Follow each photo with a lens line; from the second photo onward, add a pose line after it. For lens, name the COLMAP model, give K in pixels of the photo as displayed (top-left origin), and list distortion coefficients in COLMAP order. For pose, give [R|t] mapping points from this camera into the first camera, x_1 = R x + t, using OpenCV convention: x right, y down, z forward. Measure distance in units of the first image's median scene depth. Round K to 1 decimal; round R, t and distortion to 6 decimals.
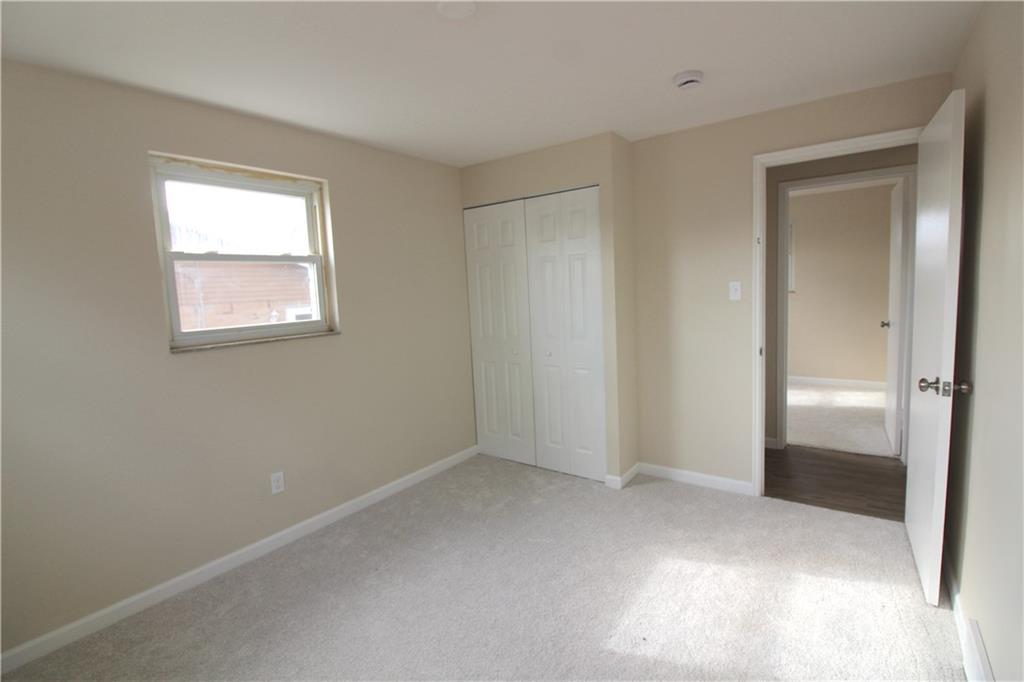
lens RADIAL K [[475.7, 0, 510.2], [0, 475.7, 334.9], [0, 0, 1]] dist [-0.007981, -0.008931]
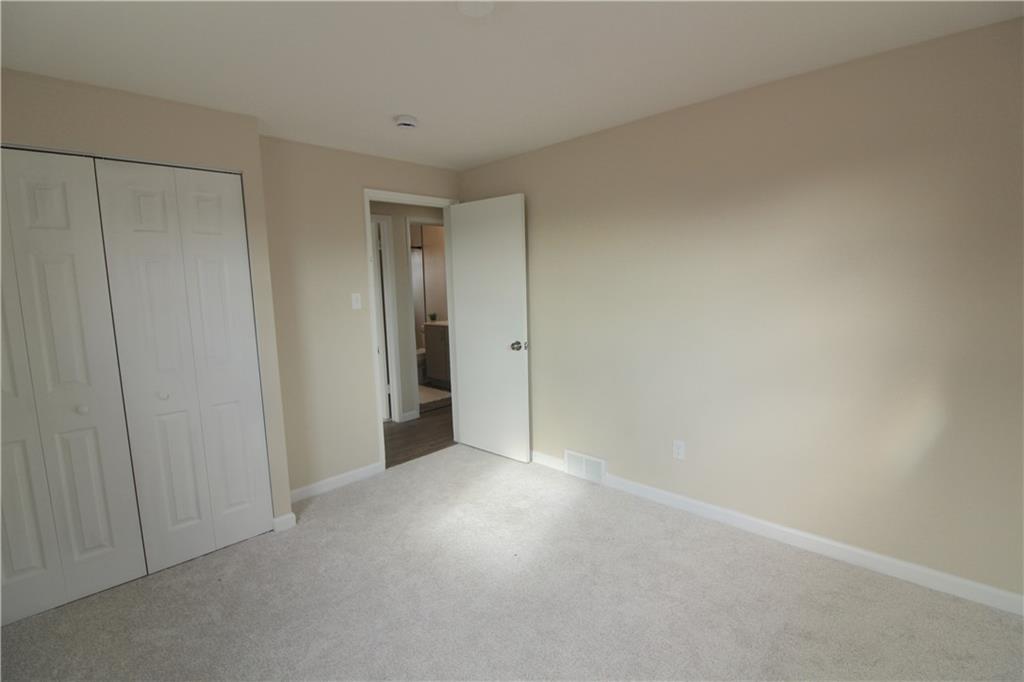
lens RADIAL K [[475.7, 0, 508.3], [0, 475.7, 341.1], [0, 0, 1]] dist [-0.007981, -0.008931]
pose [[0.134201, -0.076897, 0.987966, -0.606254], [0.132527, 0.989421, 0.059009, -0.015891], [-0.982052, 0.123013, 0.142972, 0.475126]]
